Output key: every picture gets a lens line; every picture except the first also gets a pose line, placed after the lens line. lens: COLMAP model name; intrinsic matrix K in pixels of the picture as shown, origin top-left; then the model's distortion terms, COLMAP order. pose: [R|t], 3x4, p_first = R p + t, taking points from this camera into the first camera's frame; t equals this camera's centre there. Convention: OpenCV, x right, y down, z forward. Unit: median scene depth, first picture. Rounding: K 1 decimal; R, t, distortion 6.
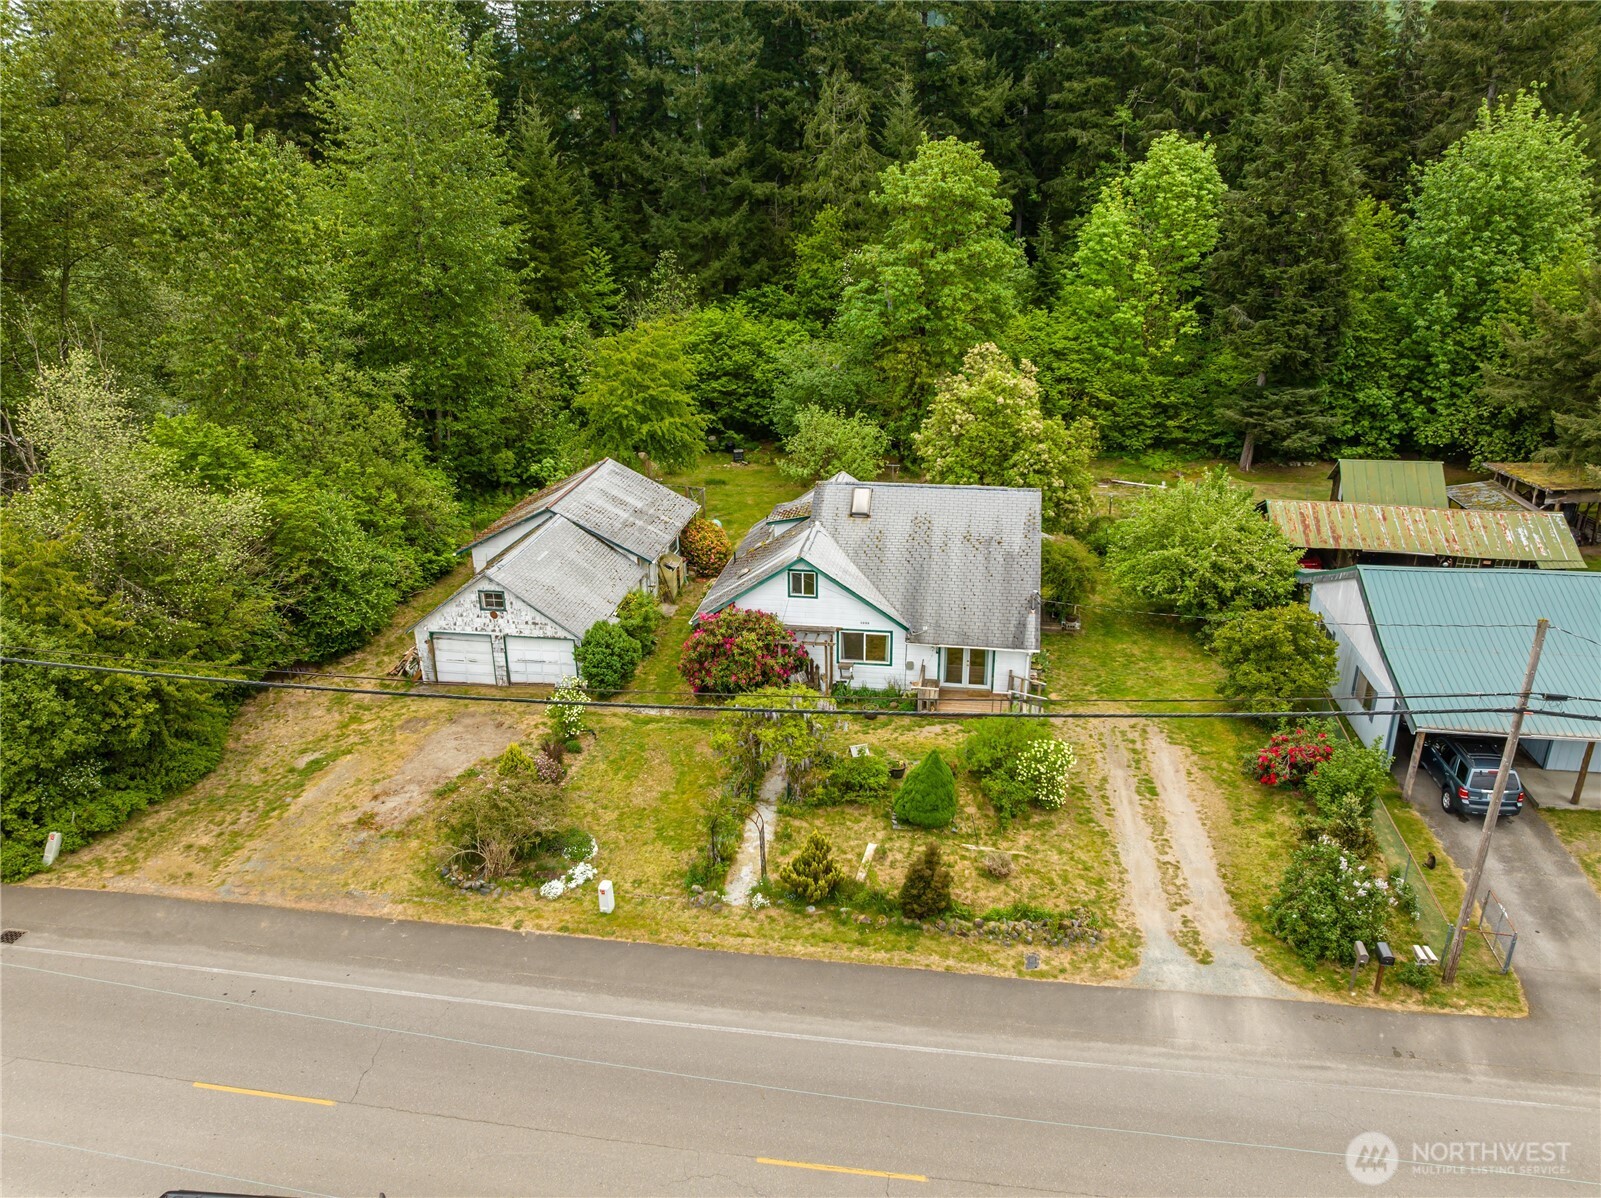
lens RADIAL K [[1103.3, 0, 800.5], [0, 1103.3, 599.0], [0, 0, 1]] dist [-0.041468, -0.006214]
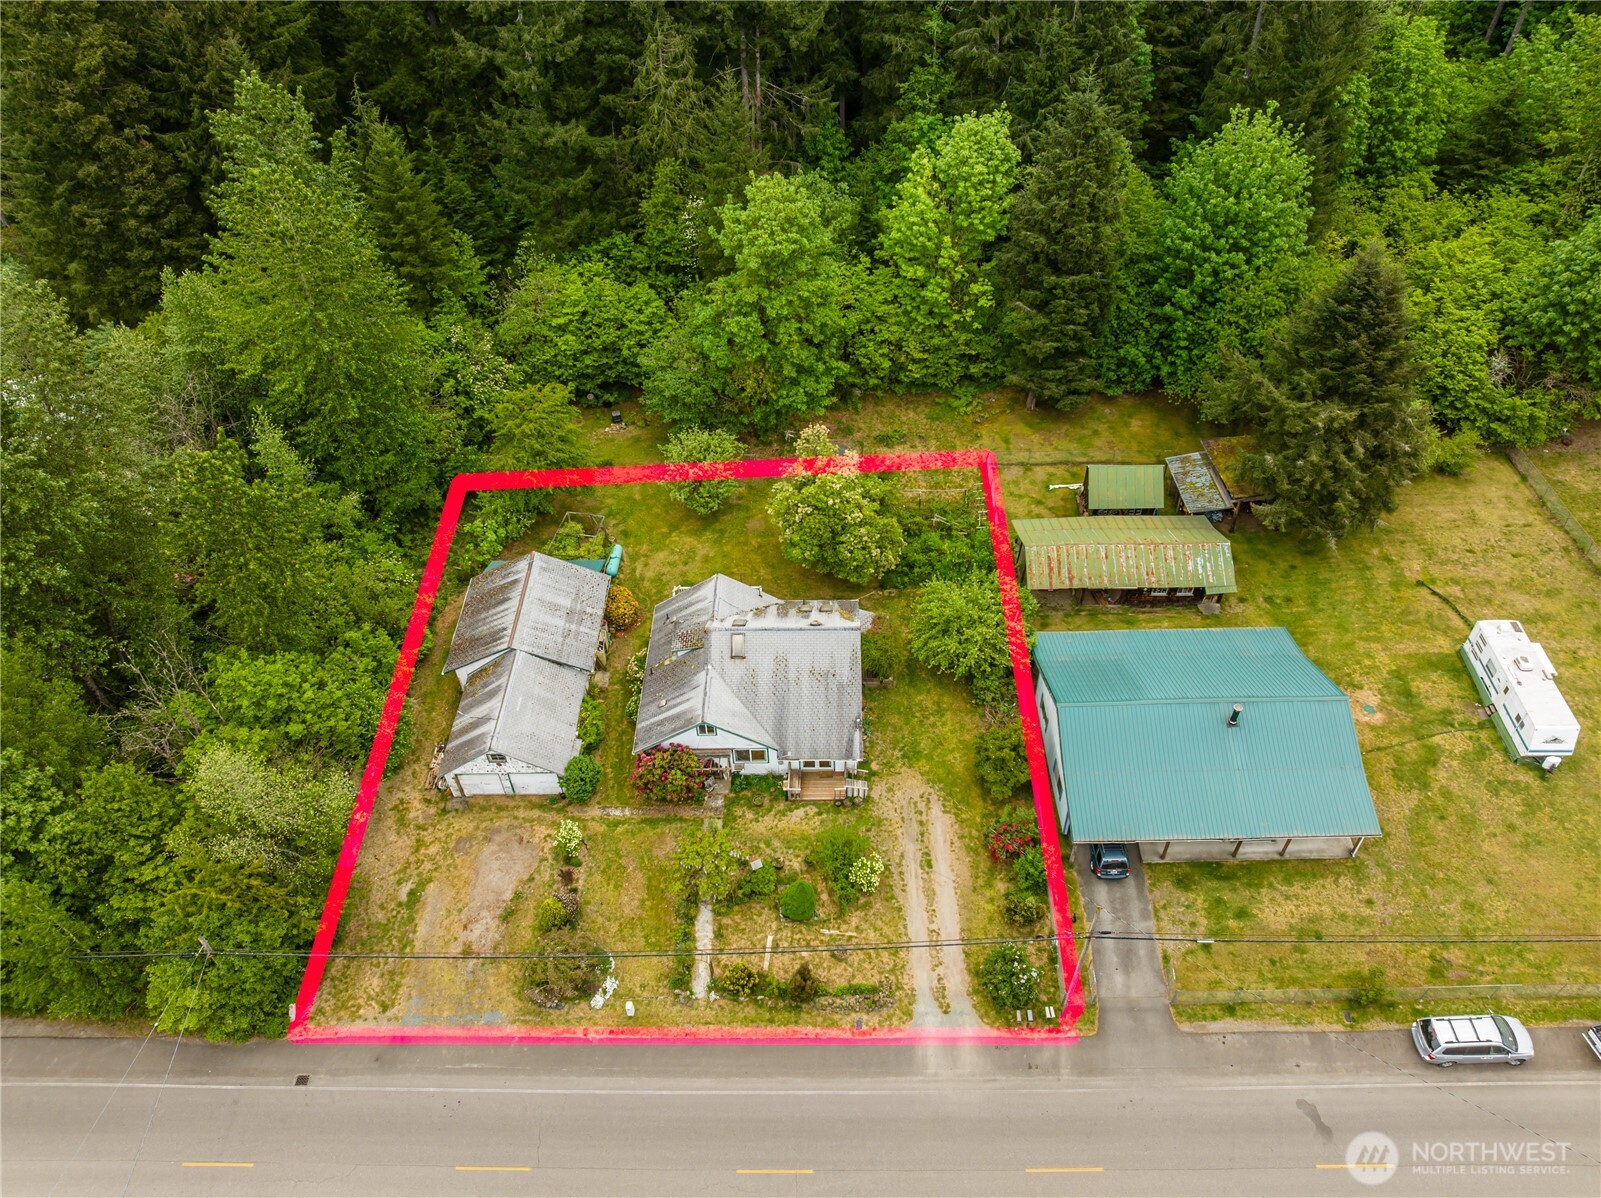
lens RADIAL K [[1113.6, 0, 792.1], [0, 1113.6, 570.1], [0, 0, 1]] dist [-0.034174, -0.001025]
pose [[0.989122, -0.114244, 0.092660, 0.002177], [0.071779, 0.924699, 0.373870, -0.892429], [-0.128395, -0.363152, 0.922841, -0.391725]]
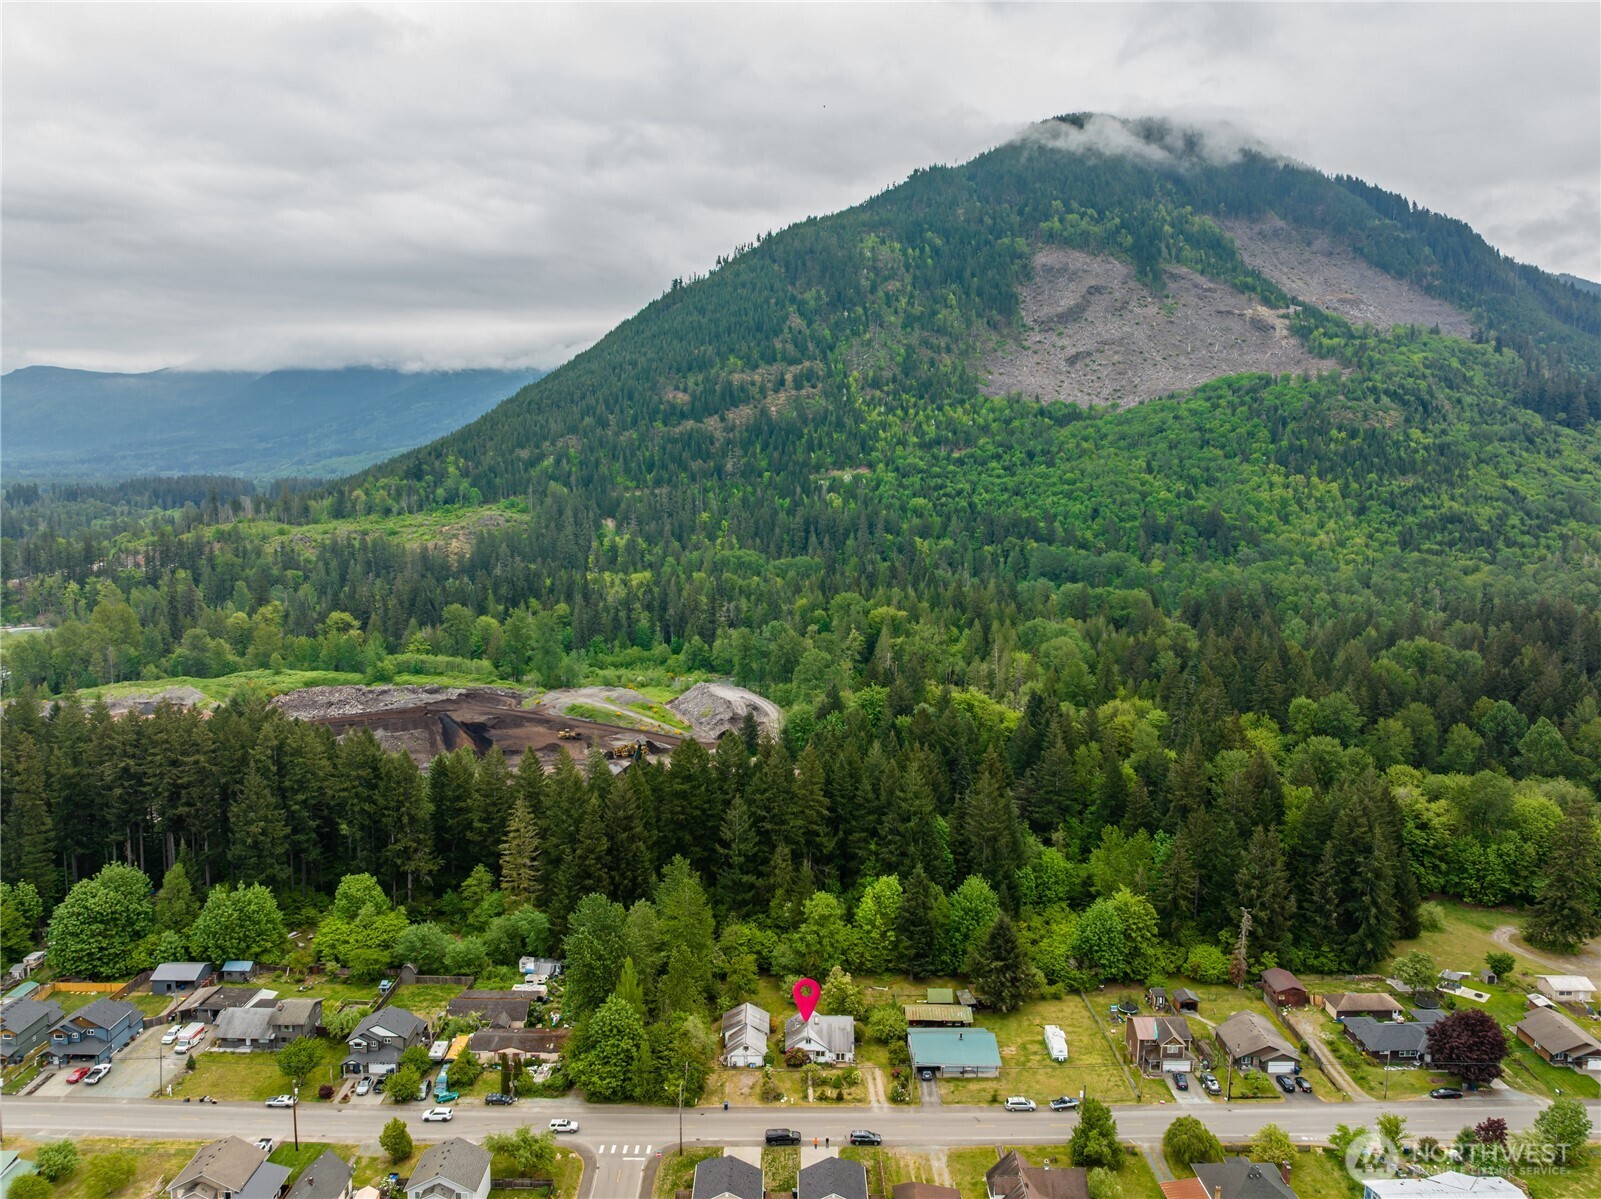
lens RADIAL K [[1103.3, 0, 800.5], [0, 1103.3, 599.5], [0, 0, 1]] dist [-0.041468, -0.006214]
pose [[0.984684, 0.007317, 0.174197, -1.069449], [0.040645, 0.961958, -0.270157, -0.703506], [-0.169546, 0.273099, 0.946927, -4.996510]]
